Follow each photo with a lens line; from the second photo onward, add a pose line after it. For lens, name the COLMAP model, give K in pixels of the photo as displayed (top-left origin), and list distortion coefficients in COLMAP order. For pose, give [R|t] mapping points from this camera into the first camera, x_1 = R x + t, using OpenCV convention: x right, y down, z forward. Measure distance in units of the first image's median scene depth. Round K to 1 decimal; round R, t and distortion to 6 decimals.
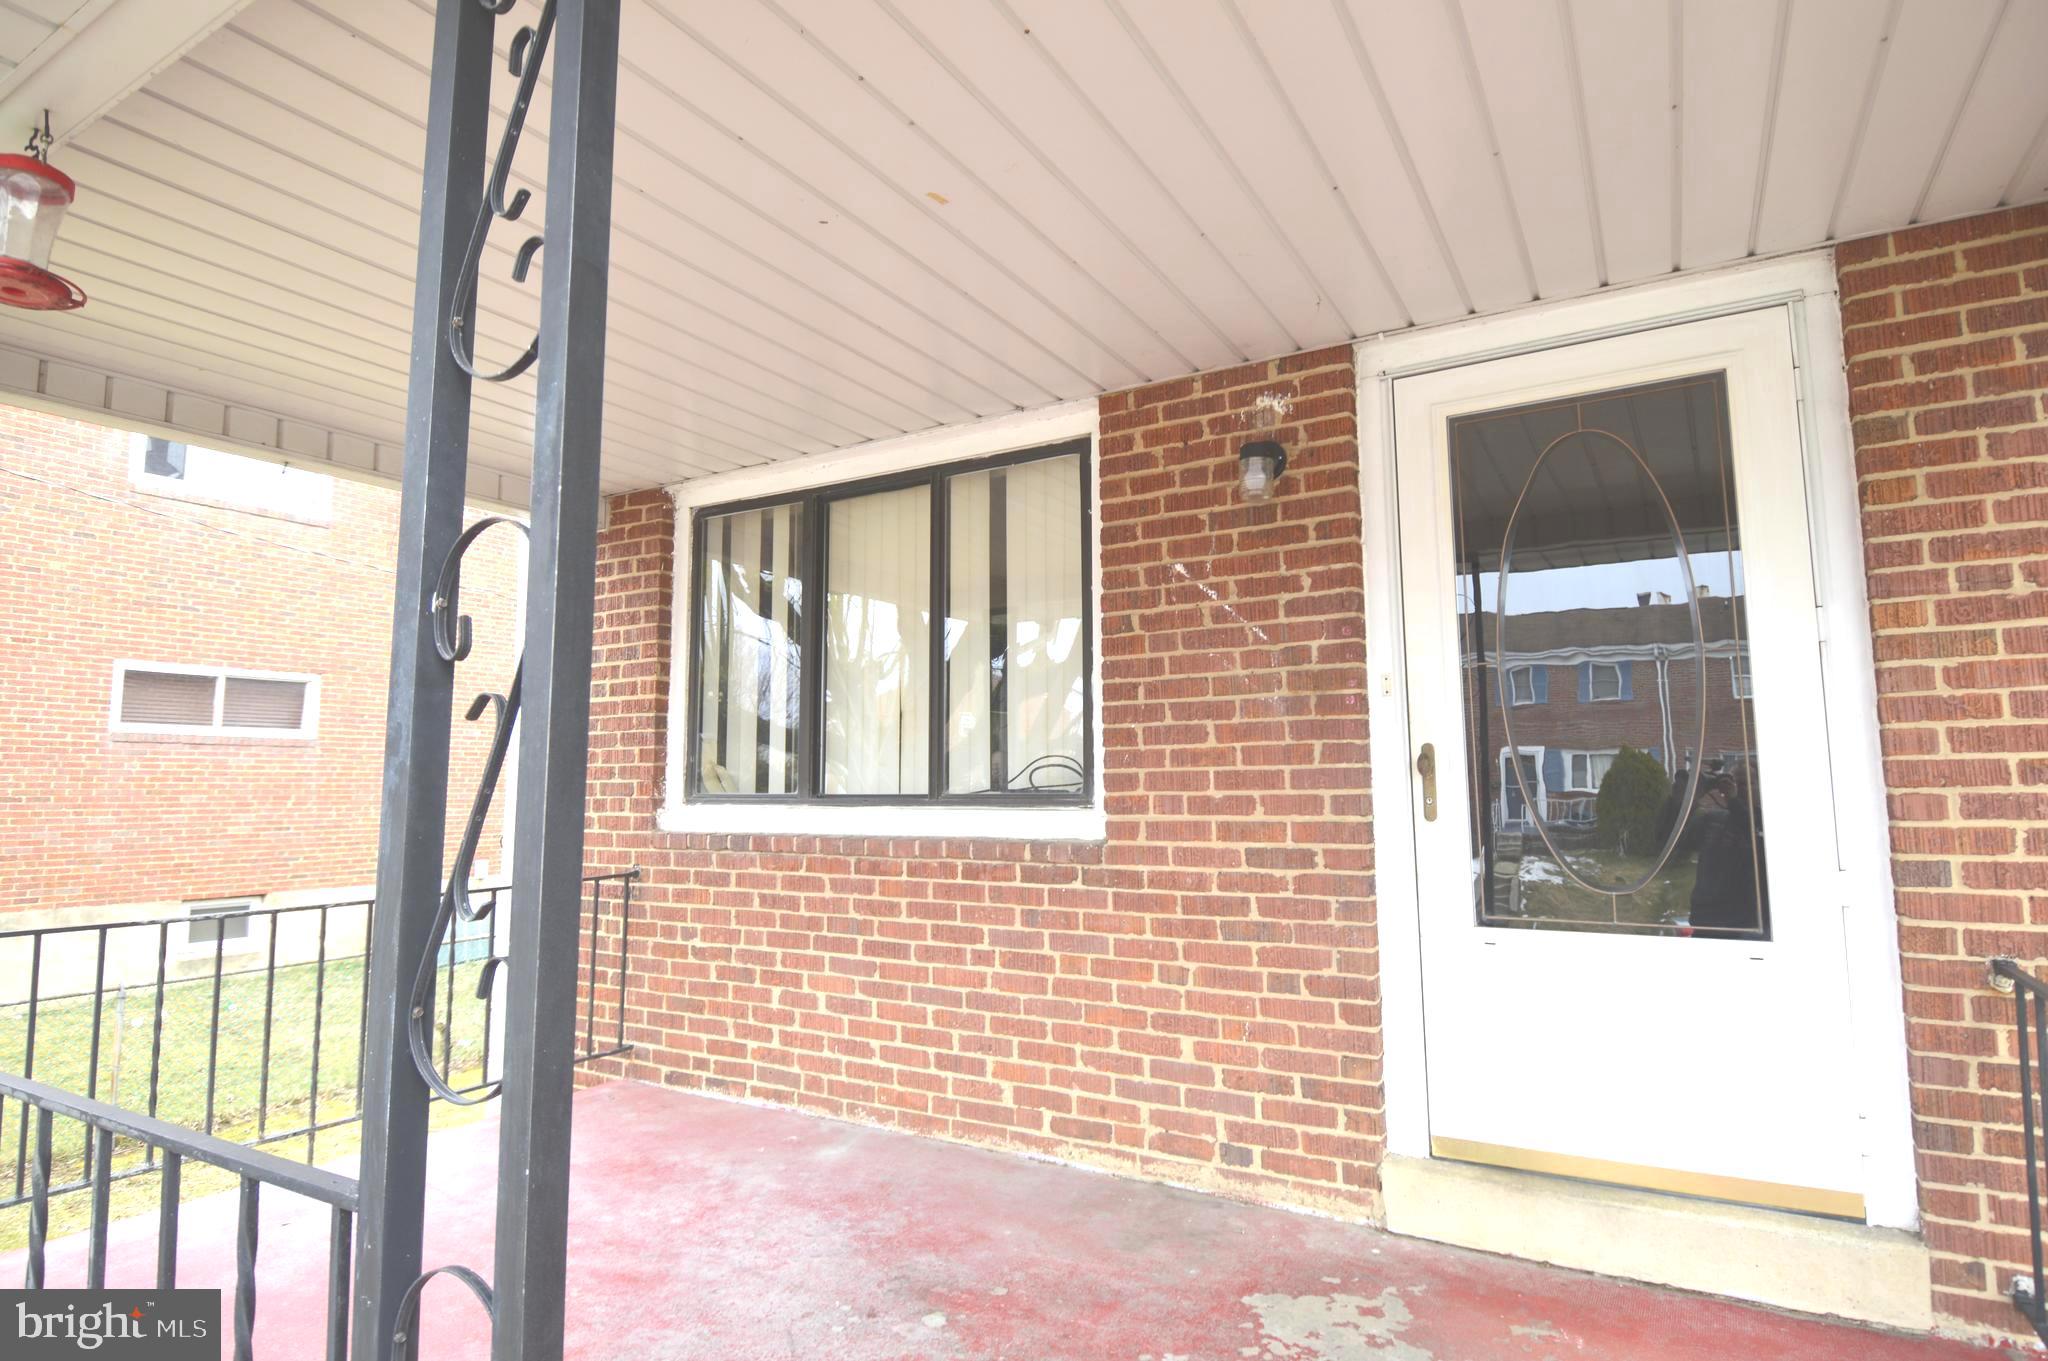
lens RADIAL K [[1096.9, 0, 1032.5], [0, 1096.9, 673.1], [0, 0, 1]] dist [0.007158, -0.018108]
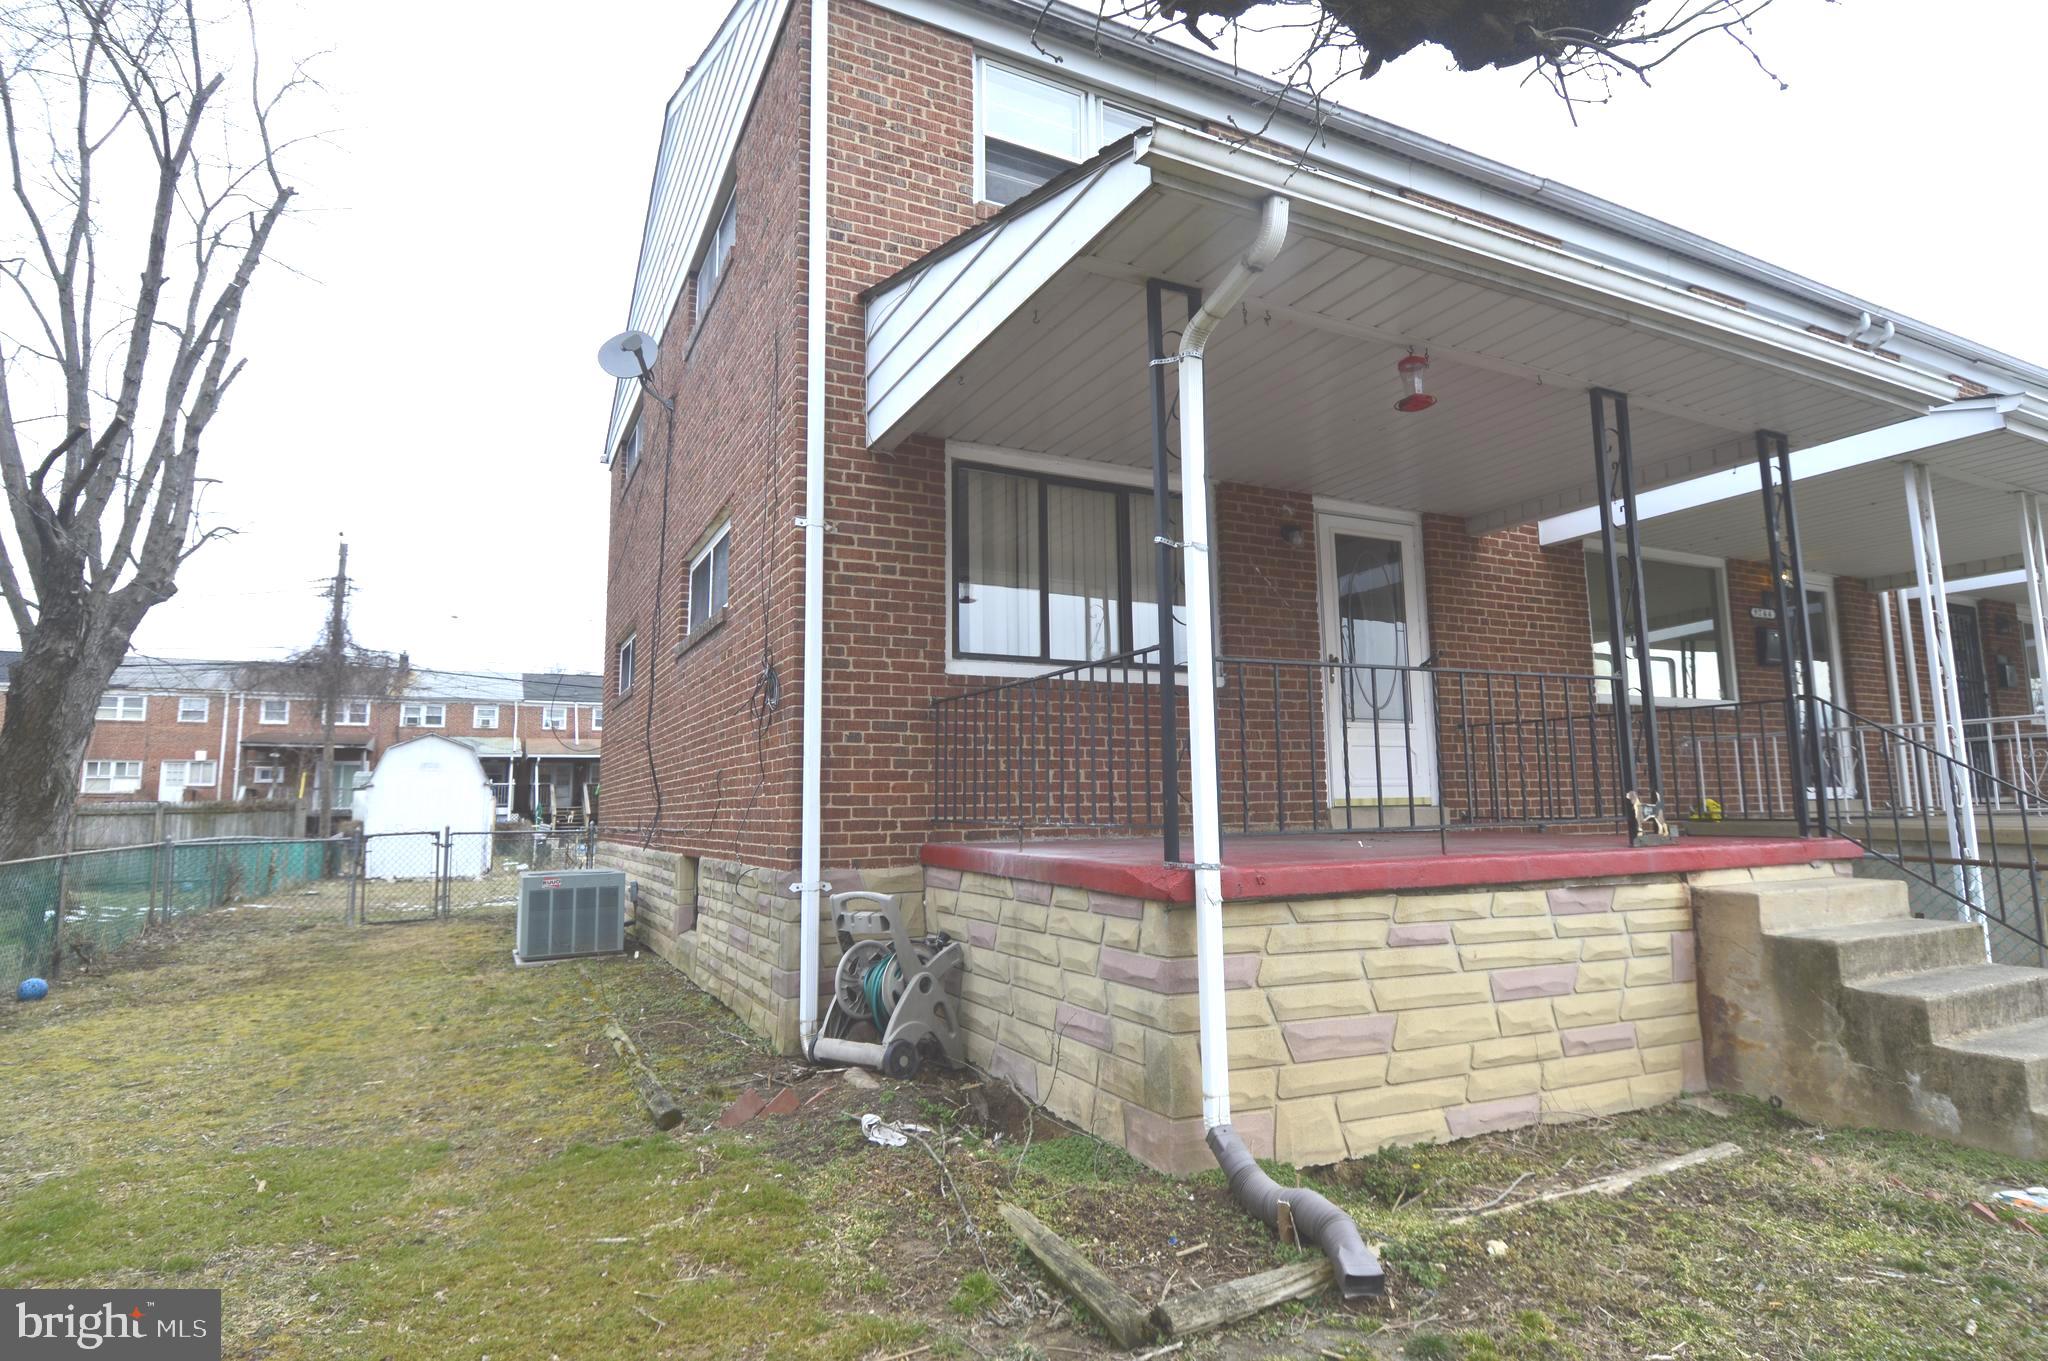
lens RADIAL K [[1096.9, 0, 1026.8], [0, 1096.9, 675.5], [0, 0, 1]] dist [0.007158, -0.018108]
pose [[0.538764, 0.102553, 0.836191, -2.097664], [-0.077482, 0.994388, -0.072033, 0.339209], [-0.838886, -0.025981, 0.543687, 0.169288]]
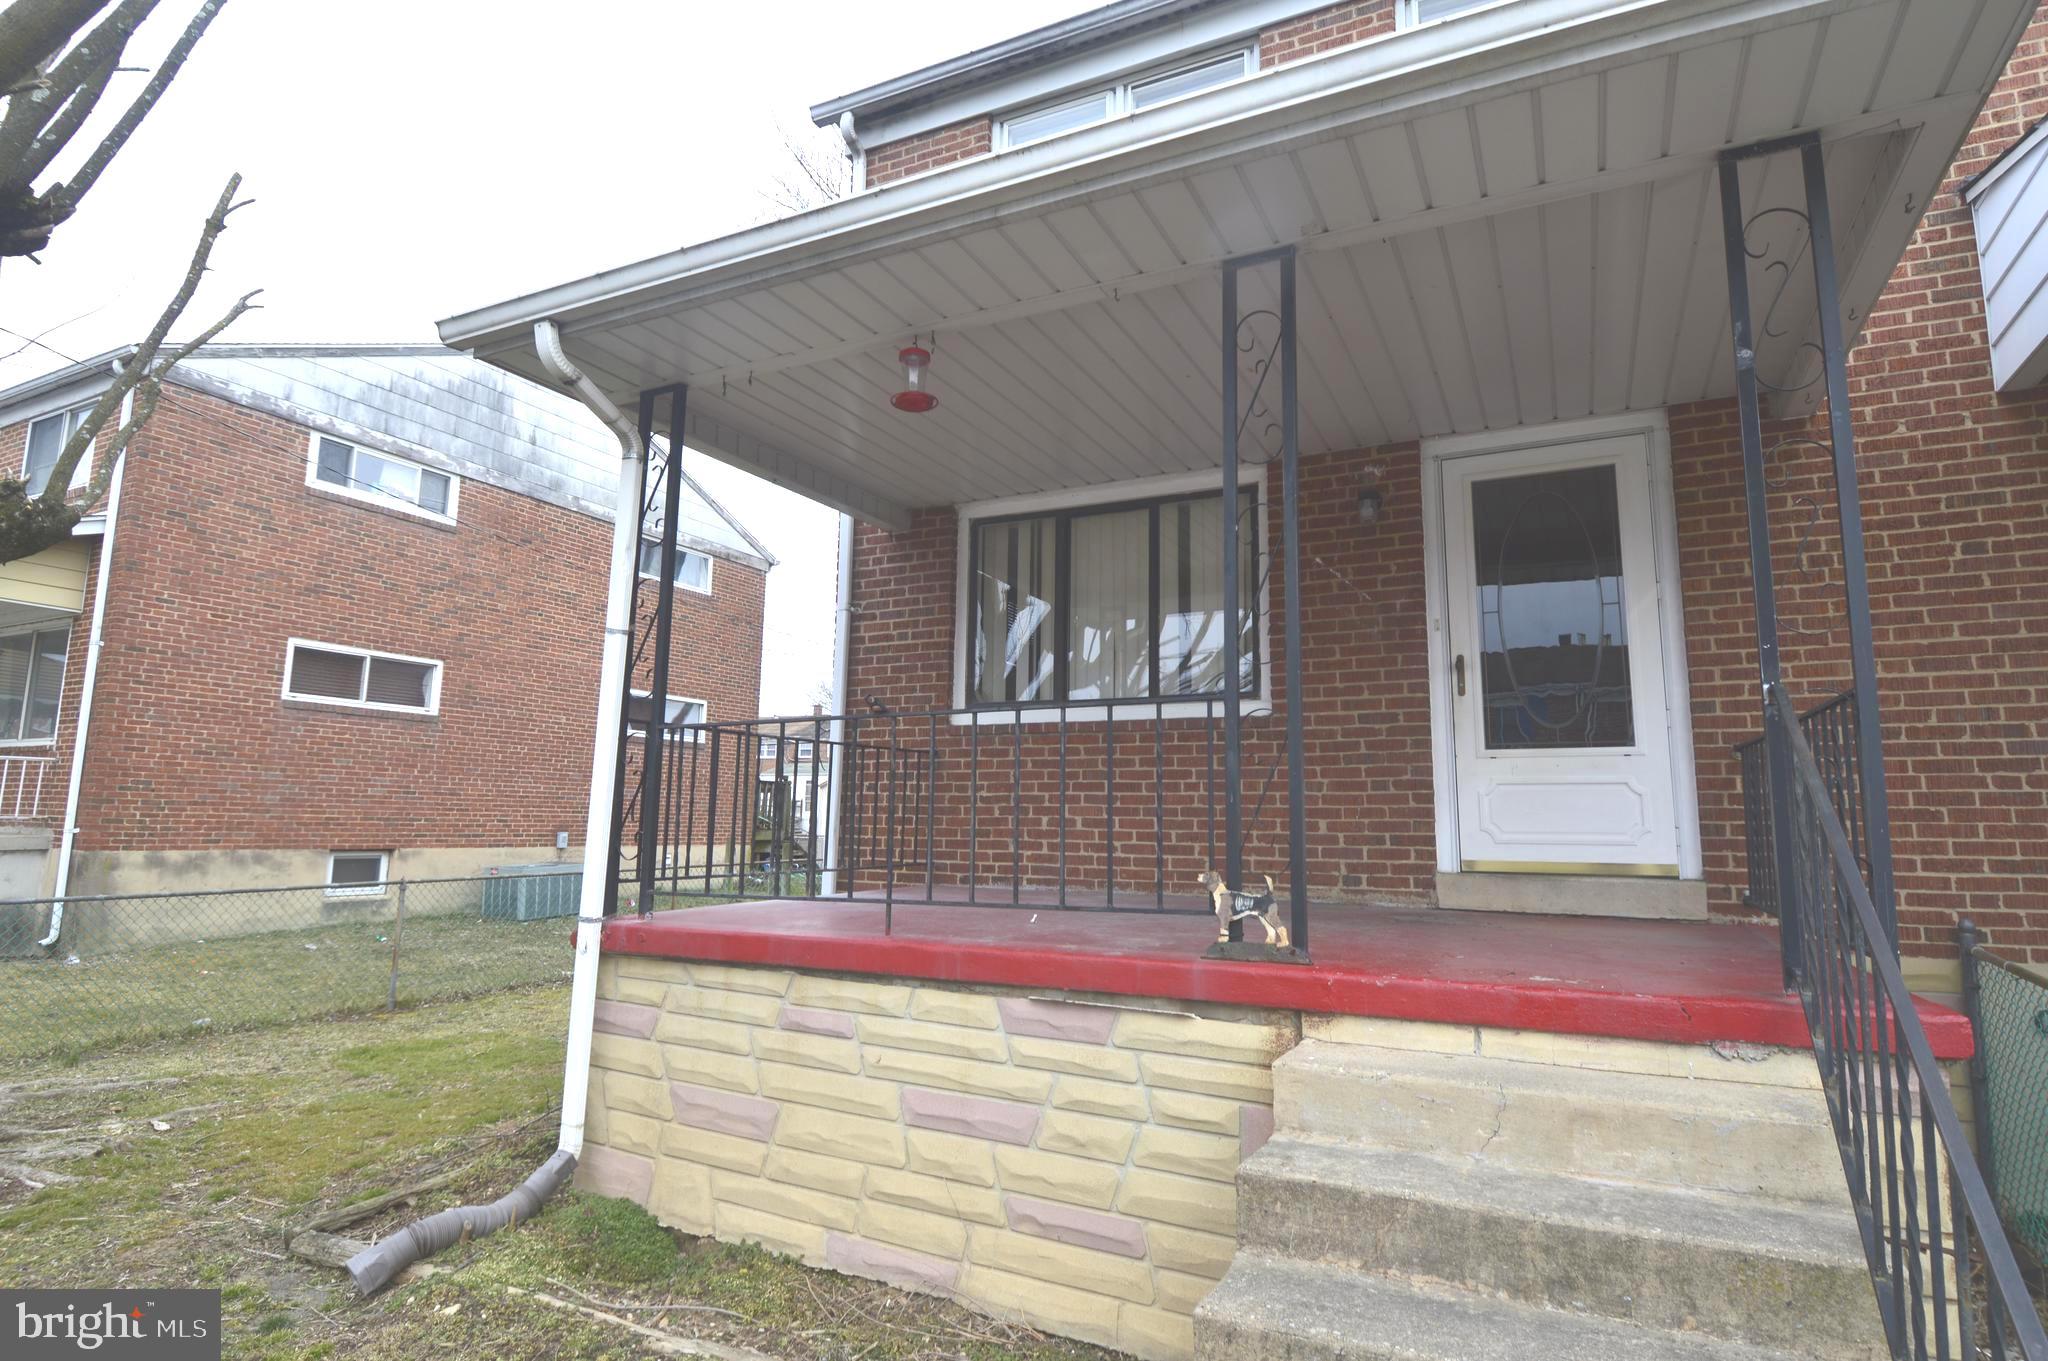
lens RADIAL K [[1096.9, 0, 1028.5], [0, 1096.9, 670.0], [0, 0, 1]] dist [0.007158, -0.018108]
pose [[0.997986, 0.030024, 0.055882, -0.448191], [-0.027837, 0.998831, -0.039514, 0.173011], [-0.057003, 0.037879, 0.997655, -0.771492]]
